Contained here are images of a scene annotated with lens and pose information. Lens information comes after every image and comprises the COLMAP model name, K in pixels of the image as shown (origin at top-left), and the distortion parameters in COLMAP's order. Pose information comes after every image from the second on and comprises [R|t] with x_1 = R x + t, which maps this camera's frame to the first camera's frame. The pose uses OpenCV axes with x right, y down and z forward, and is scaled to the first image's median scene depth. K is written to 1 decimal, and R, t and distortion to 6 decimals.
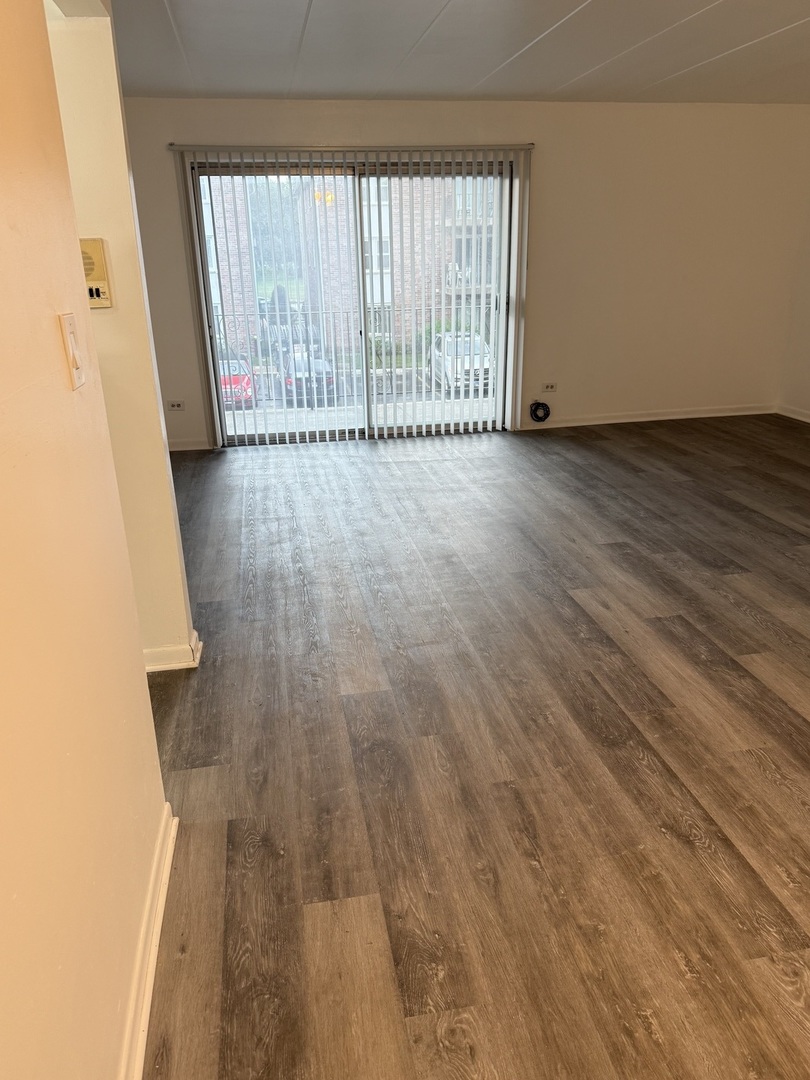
lens RADIAL K [[787.1, 0, 404.7], [0, 787.1, 542.2], [0, 0, 1]] dist [0.013164, -0.001413]
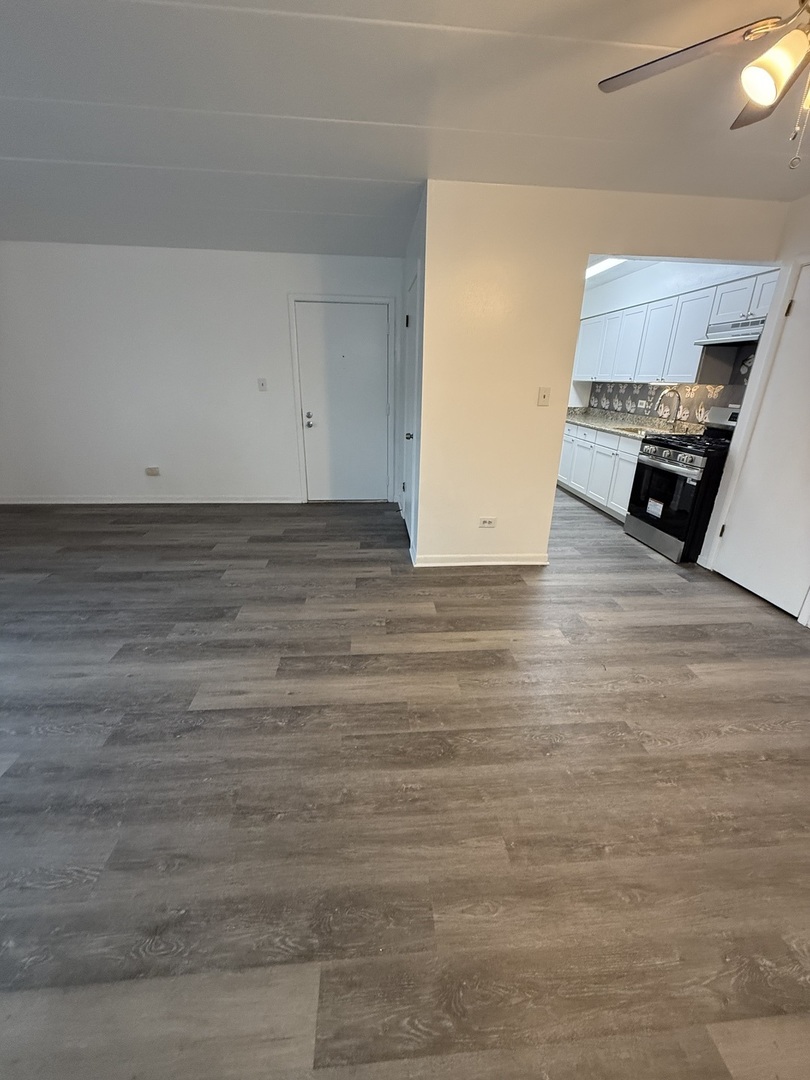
lens RADIAL K [[430.5, 0, 407.0], [0, 430.5, 536.4], [0, 0, 1]] dist [0.001187, -0.000954]
pose [[0.094465, -0.321669, 0.942128, -0.228439], [0.320893, 0.905688, 0.277052, -0.220737], [-0.942393, 0.276151, 0.188777, 0.667666]]
